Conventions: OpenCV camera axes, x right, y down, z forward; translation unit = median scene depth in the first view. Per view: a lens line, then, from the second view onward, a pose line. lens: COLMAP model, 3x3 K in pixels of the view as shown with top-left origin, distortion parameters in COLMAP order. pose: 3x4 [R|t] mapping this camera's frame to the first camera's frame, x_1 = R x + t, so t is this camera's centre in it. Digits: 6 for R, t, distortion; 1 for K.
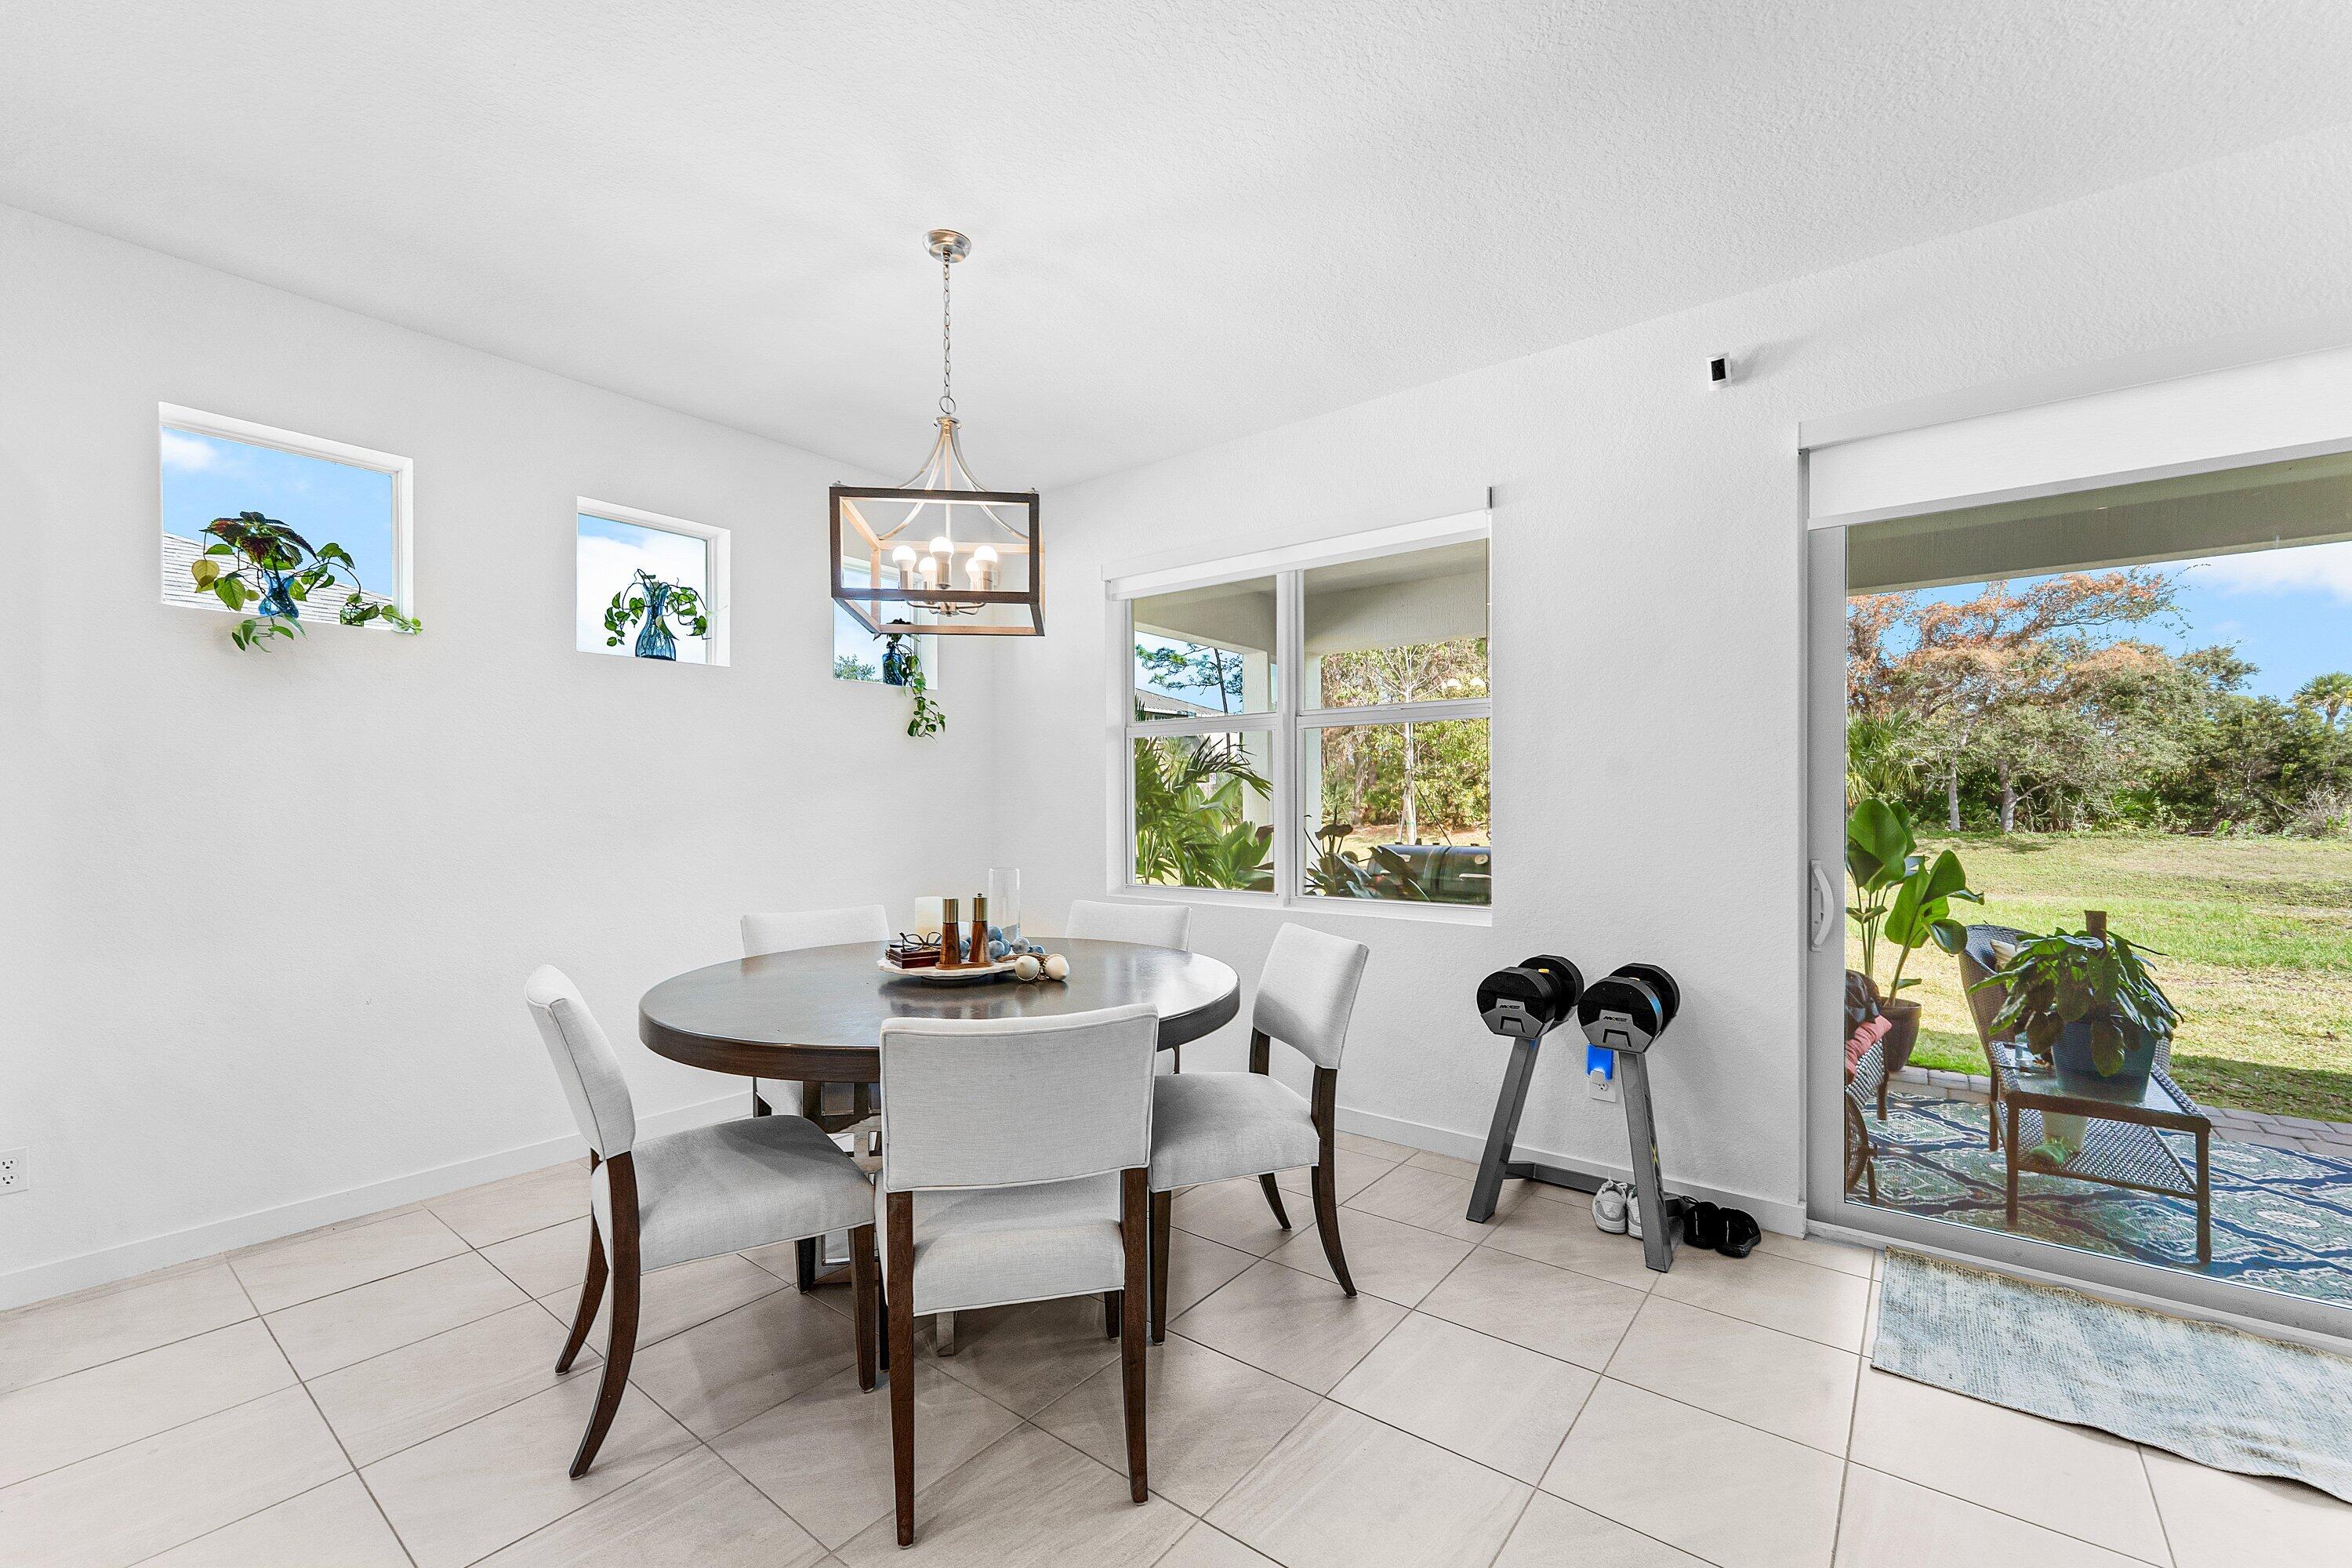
lens RADIAL K [[975.4, 0, 1159.7], [0, 975.4, 821.3], [0, 0, 1]] dist [-0.000360, -0.000295]
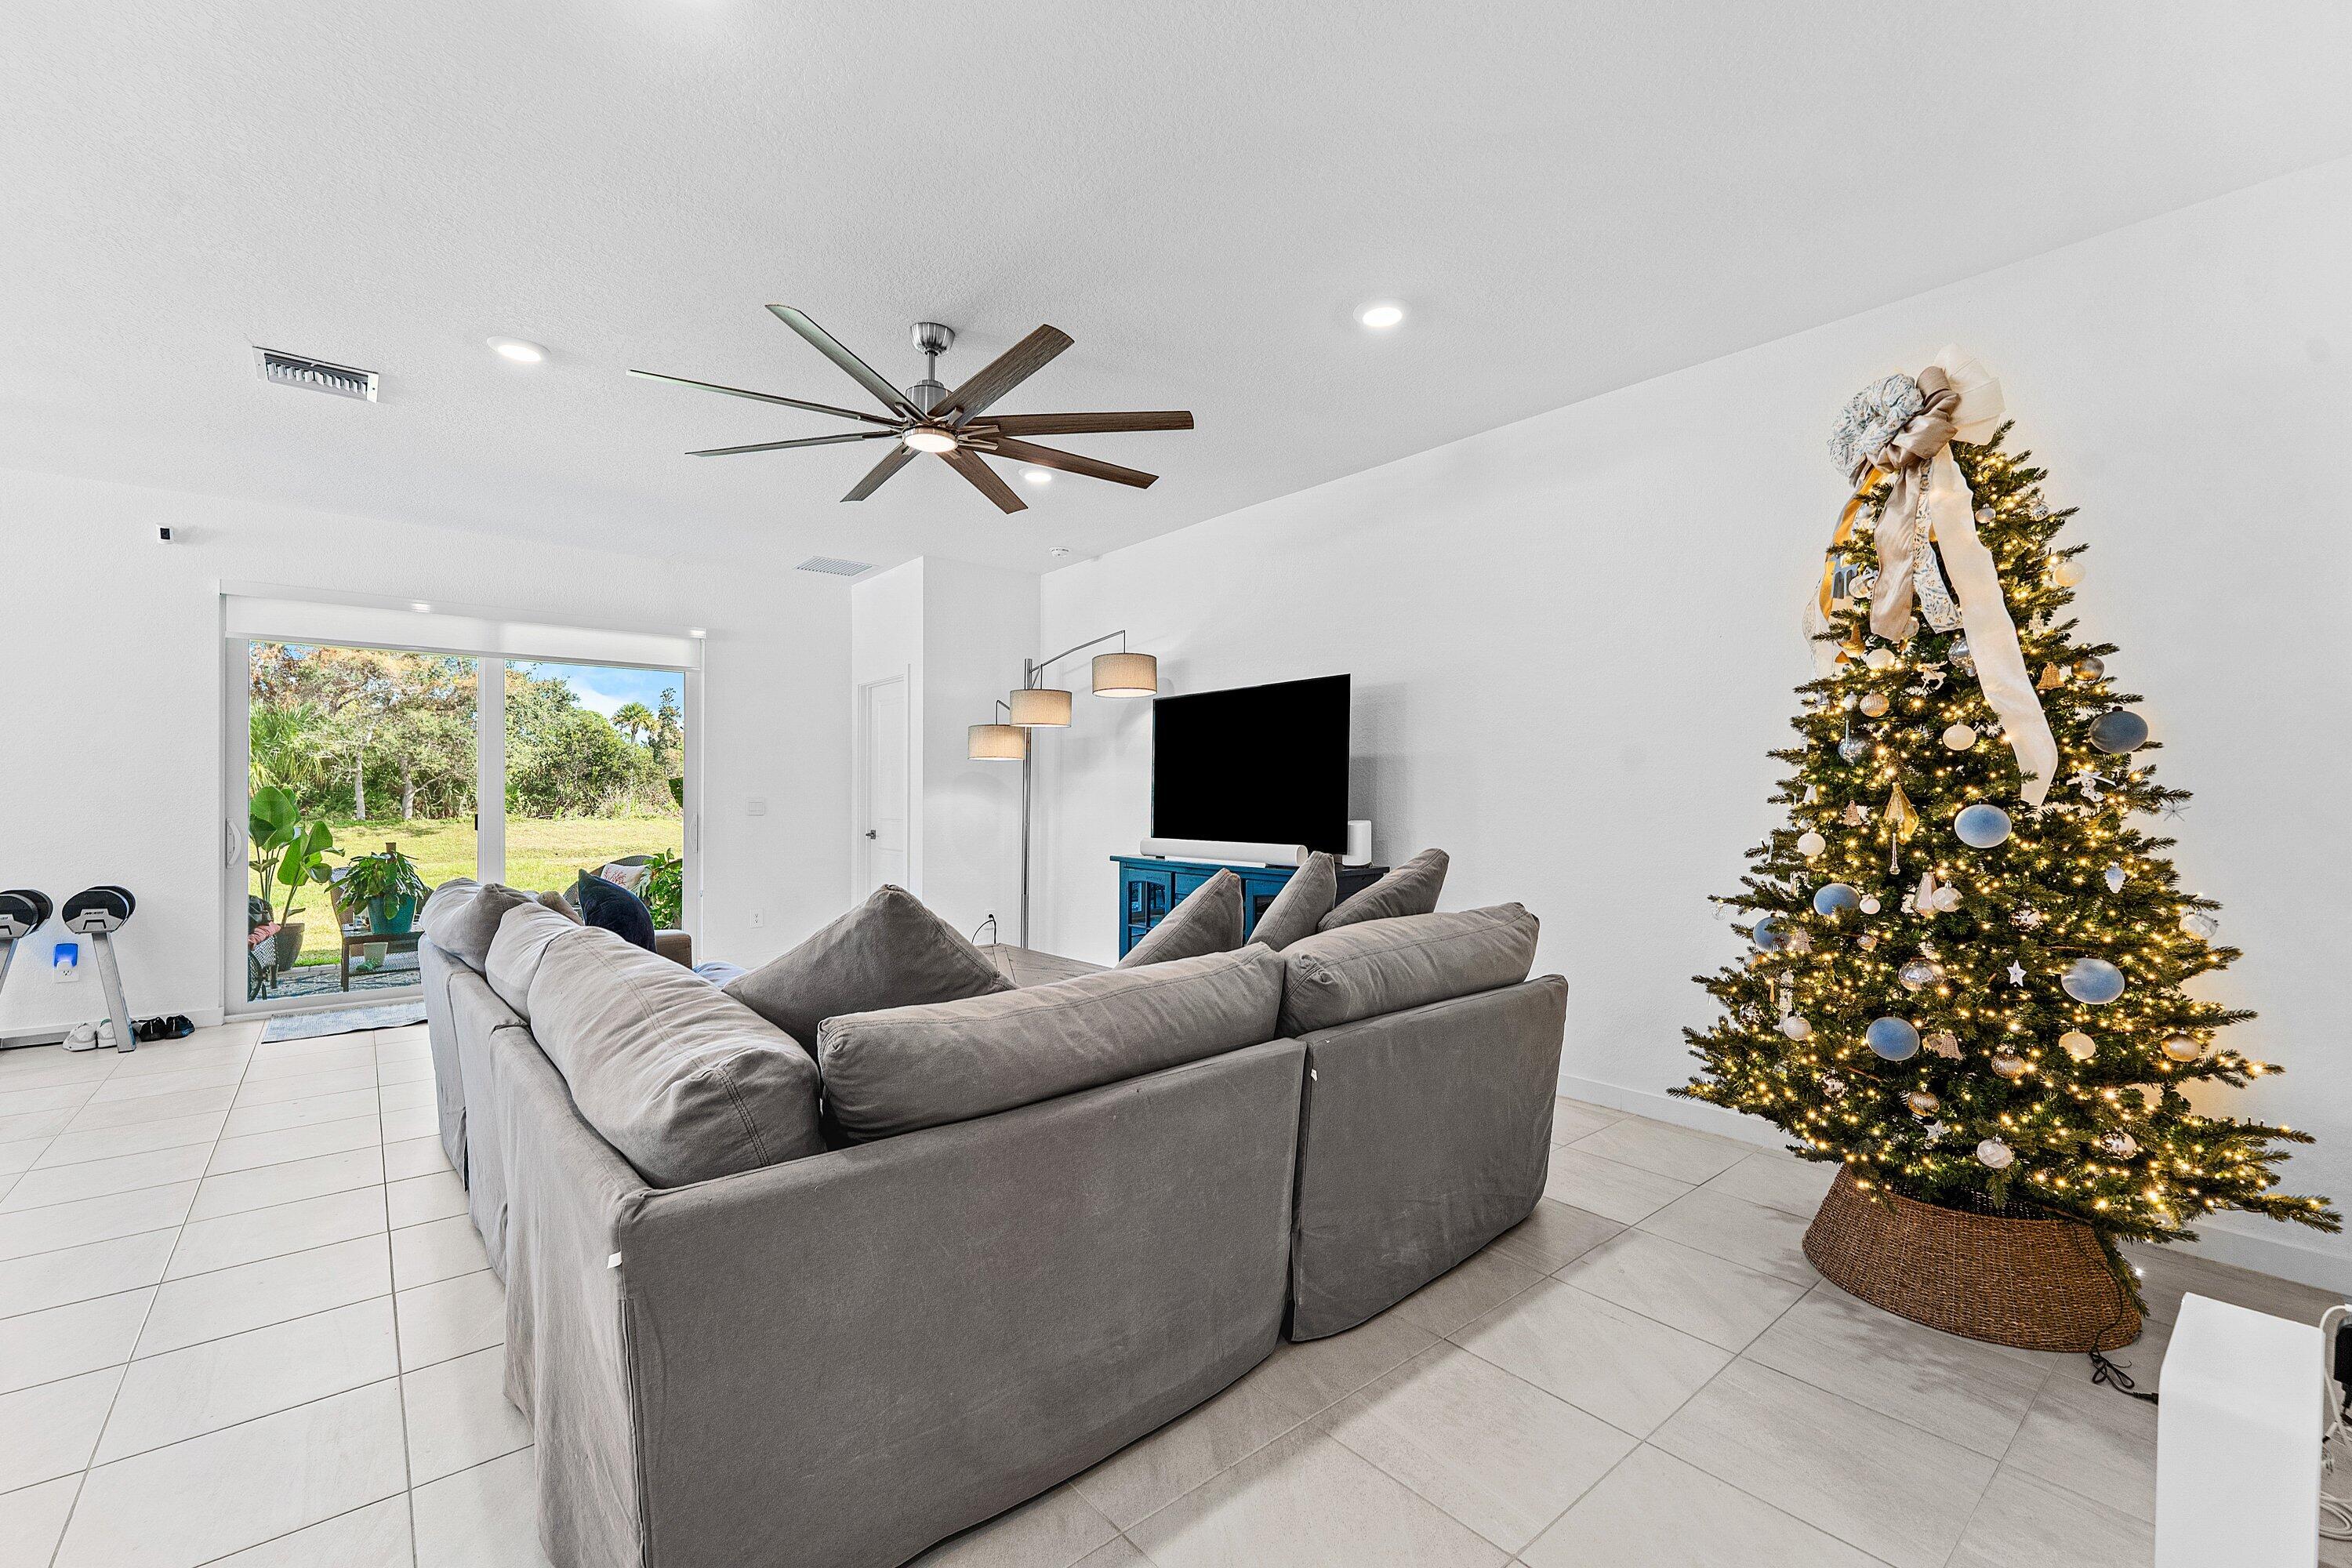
lens RADIAL K [[983.6, 0, 1176.0], [0, 983.6, 784.0], [0, 0, 1]] dist [-0.000119, -0.000088]
pose [[0.199439, 0.012714, 0.979828, -0.081697], [0.017104, 0.999718, -0.016454, 0.003944], [-0.979761, 0.020040, 0.199165, -0.115753]]
